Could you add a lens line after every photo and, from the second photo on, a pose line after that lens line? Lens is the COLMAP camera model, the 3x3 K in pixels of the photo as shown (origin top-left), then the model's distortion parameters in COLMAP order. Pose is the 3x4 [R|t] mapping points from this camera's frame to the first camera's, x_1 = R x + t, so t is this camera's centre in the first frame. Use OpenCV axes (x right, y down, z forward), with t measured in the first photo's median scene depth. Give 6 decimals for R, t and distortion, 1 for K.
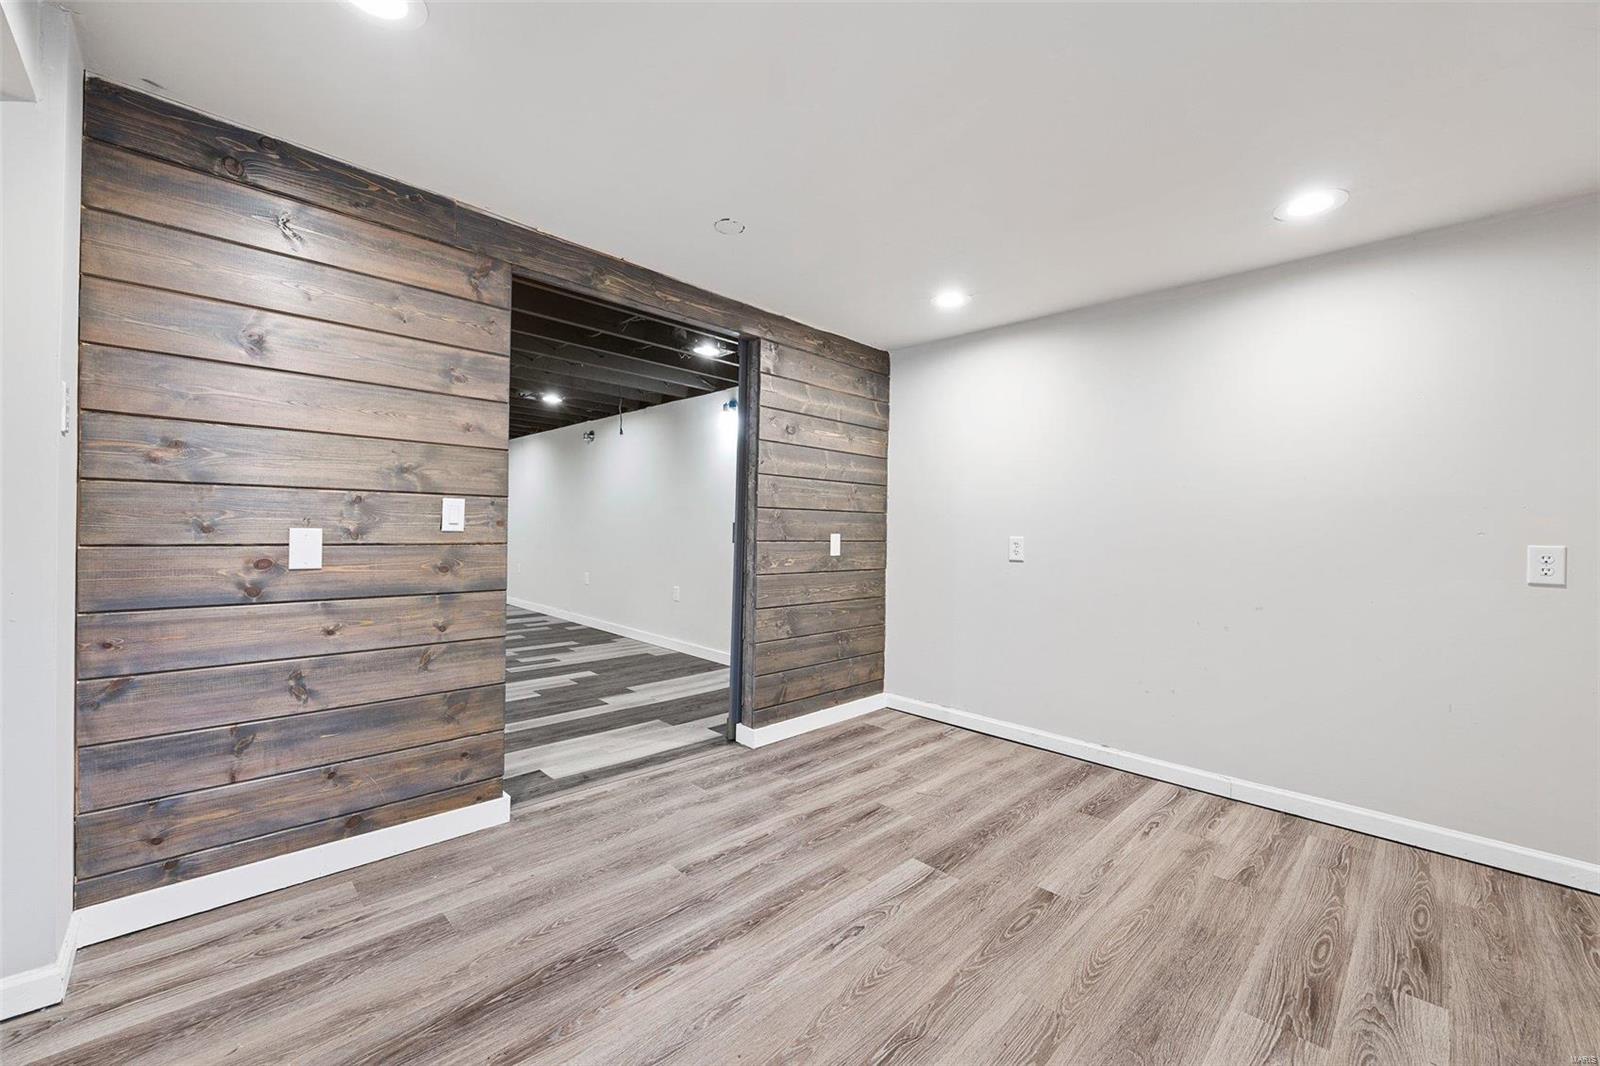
lens RADIAL K [[643.7, 0, 800.0], [0, 643.7, 540.3], [0, 0, 1]] dist [-0.003973, 0.000086]
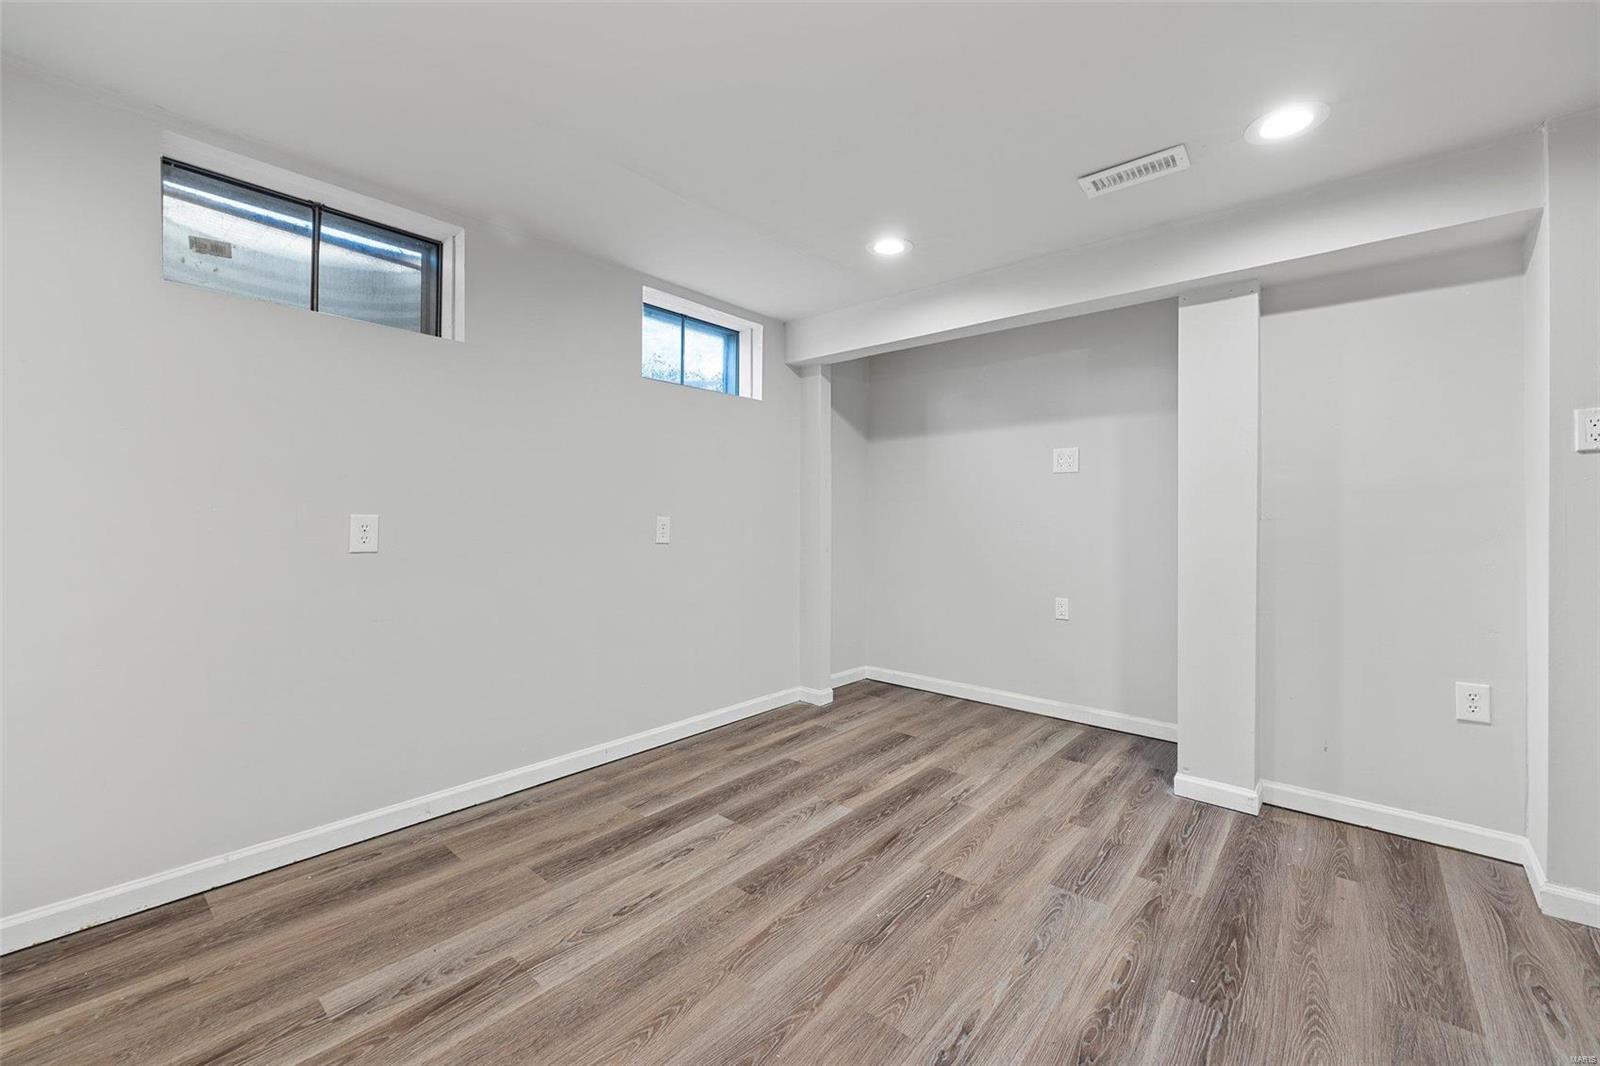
lens RADIAL K [[643.7, 0, 800.0], [0, 643.7, 540.3], [0, 0, 1]] dist [-0.003973, 0.000086]
pose [[-0.995918, -0.021203, -0.087733, 0.369934], [-0.024925, 0.998826, 0.041543, -0.013480], [0.086749, 0.043561, -0.995277, 1.904772]]
